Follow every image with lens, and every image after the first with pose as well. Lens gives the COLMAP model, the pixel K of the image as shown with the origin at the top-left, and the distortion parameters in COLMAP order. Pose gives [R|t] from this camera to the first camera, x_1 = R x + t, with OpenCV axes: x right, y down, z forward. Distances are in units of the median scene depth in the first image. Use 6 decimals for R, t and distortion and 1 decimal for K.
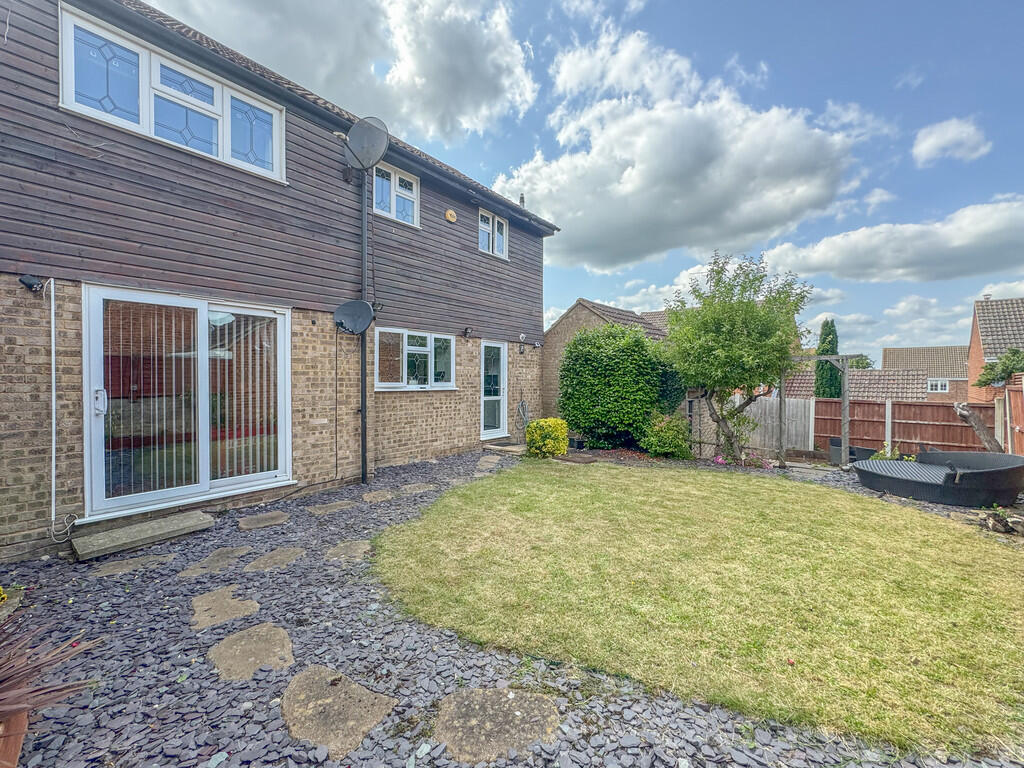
lens RADIAL K [[420.7, 0, 512.9], [0, 420.7, 383.0], [0, 0, 1]] dist [-0.002819, 0.000236]
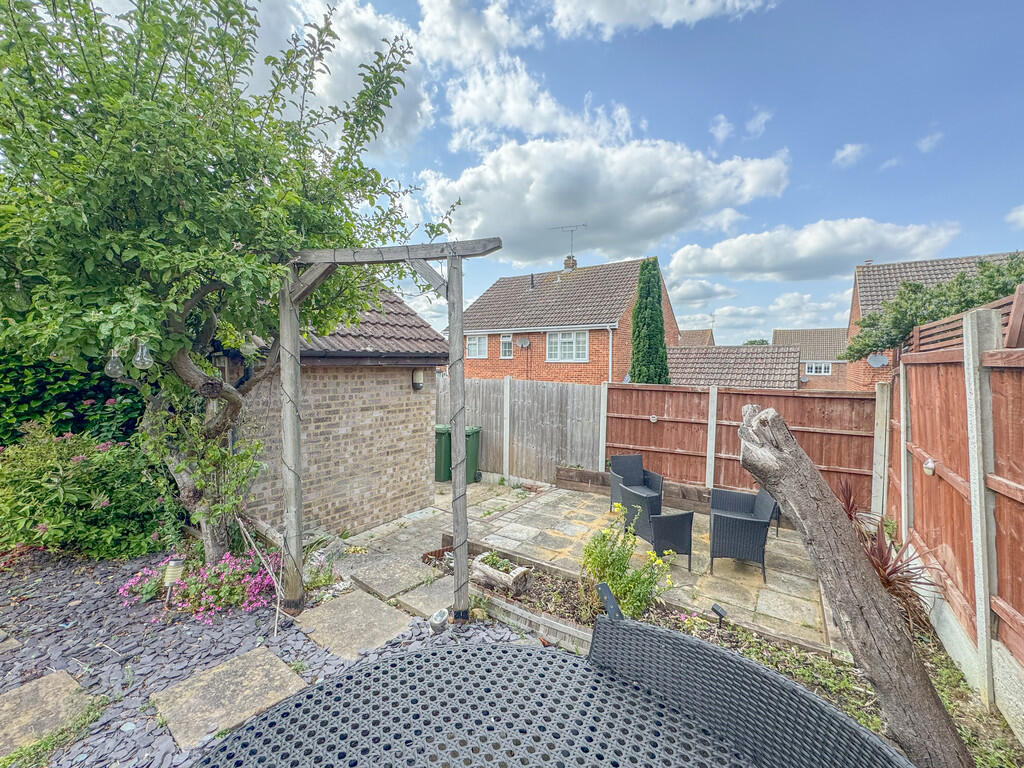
lens RADIAL K [[420.7, 0, 510.0], [0, 420.7, 383.8], [0, 0, 1]] dist [-0.002819, 0.000236]
pose [[0.989569, -0.003553, 0.144016, 0.526642], [-0.002333, 0.999170, 0.040680, 0.014771], [-0.144041, -0.040591, 0.988739, 0.463591]]
